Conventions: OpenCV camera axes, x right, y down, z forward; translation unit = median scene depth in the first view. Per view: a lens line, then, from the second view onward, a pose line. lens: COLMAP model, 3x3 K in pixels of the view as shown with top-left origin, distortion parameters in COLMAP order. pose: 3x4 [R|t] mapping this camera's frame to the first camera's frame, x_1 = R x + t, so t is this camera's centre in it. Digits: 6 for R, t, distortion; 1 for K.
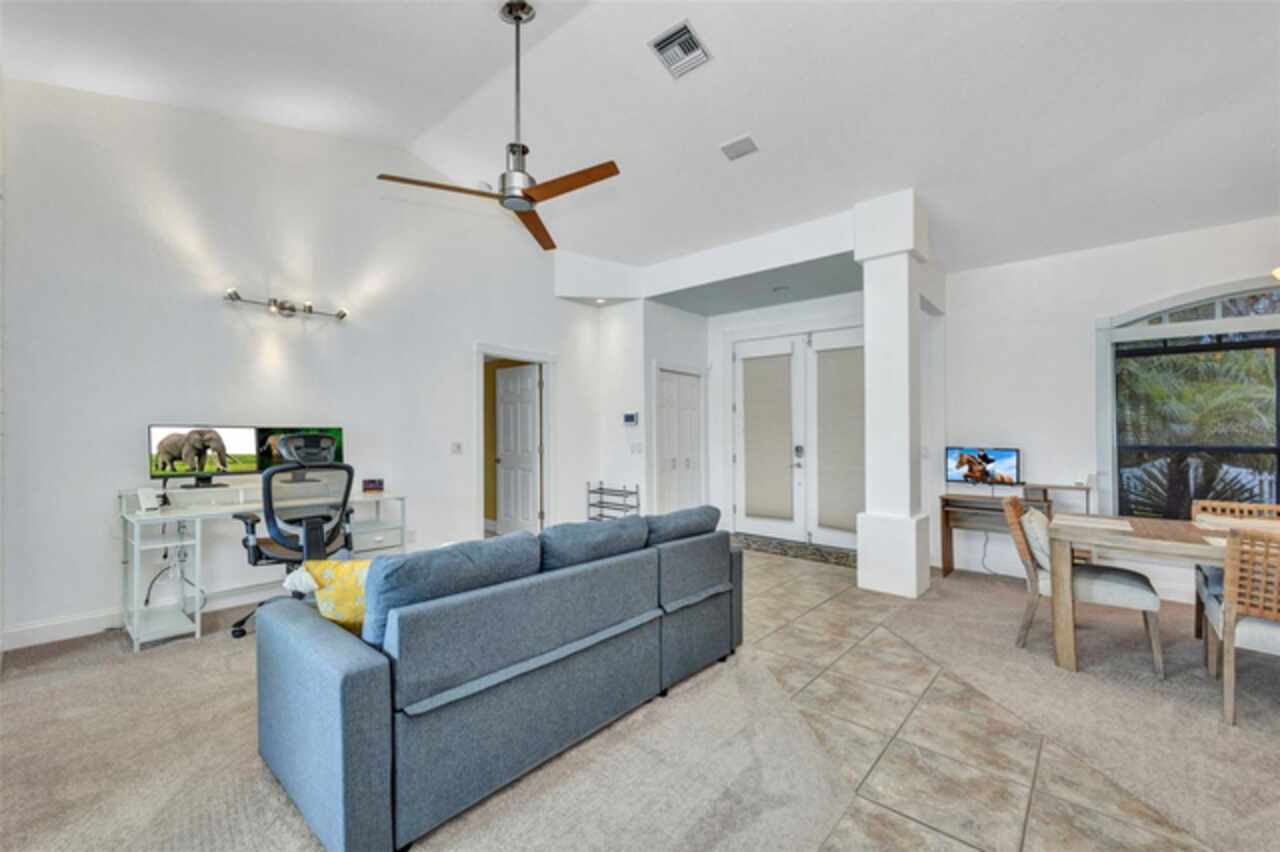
lens RADIAL K [[517.7, 0, 639.9], [0, 517.7, 429.0], [0, 0, 1]] dist [0.008030, -0.000200]
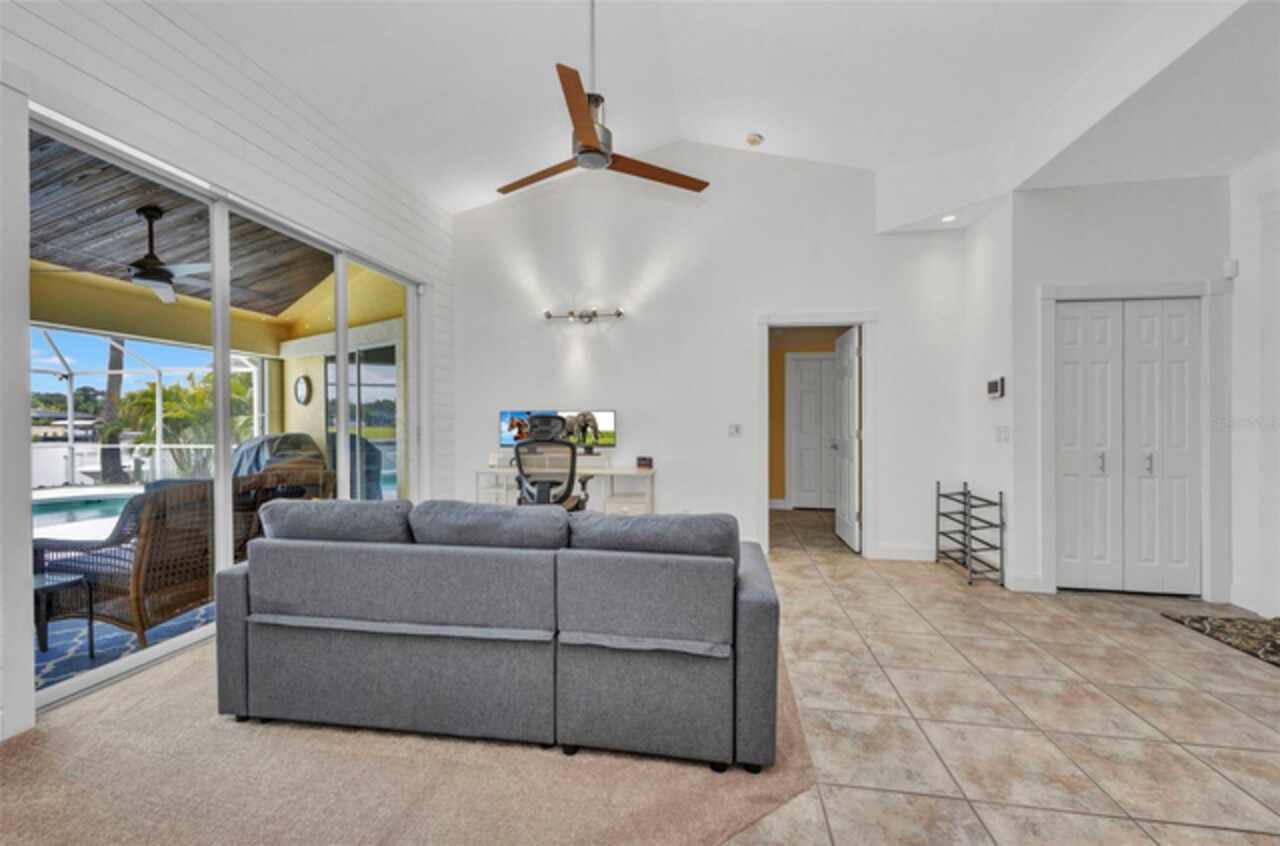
lens RADIAL K [[528.4, 0, 648.5], [0, 528.4, 425.7], [0, 0, 1]] dist [0.010593, -0.001101]
pose [[0.533570, -0.002857, -0.845751, 0.367590], [0.014087, 0.999886, 0.005509, 0.020584], [0.845639, -0.014853, 0.533549, 0.341395]]
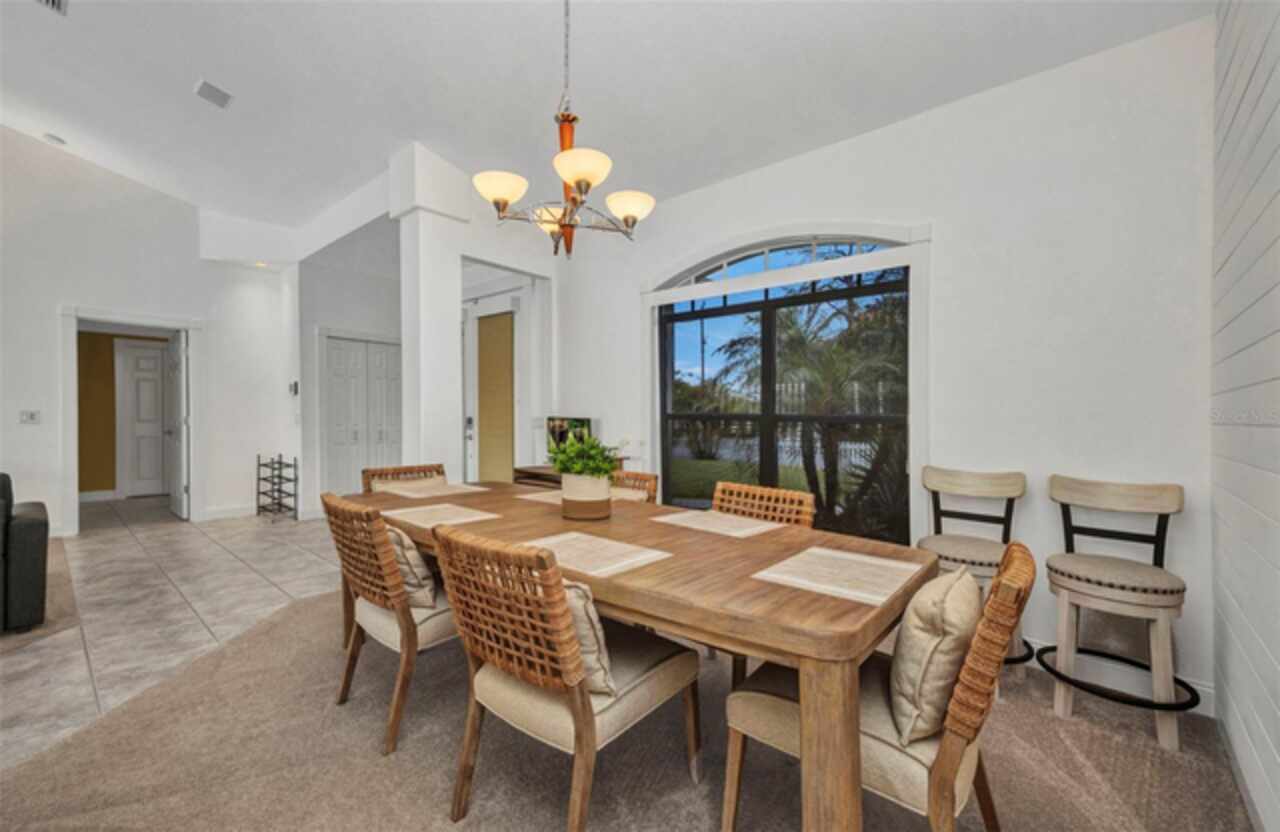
lens RADIAL K [[526.0, 0, 636.0], [0, 526.0, 419.7], [0, 0, 1]] dist [0.009836, -0.000296]
pose [[0.999782, -0.001209, -0.020841, 0.754933], [0.001635, 0.999790, 0.020436, 0.022729], [0.020812, -0.020466, 0.999574, 0.047392]]
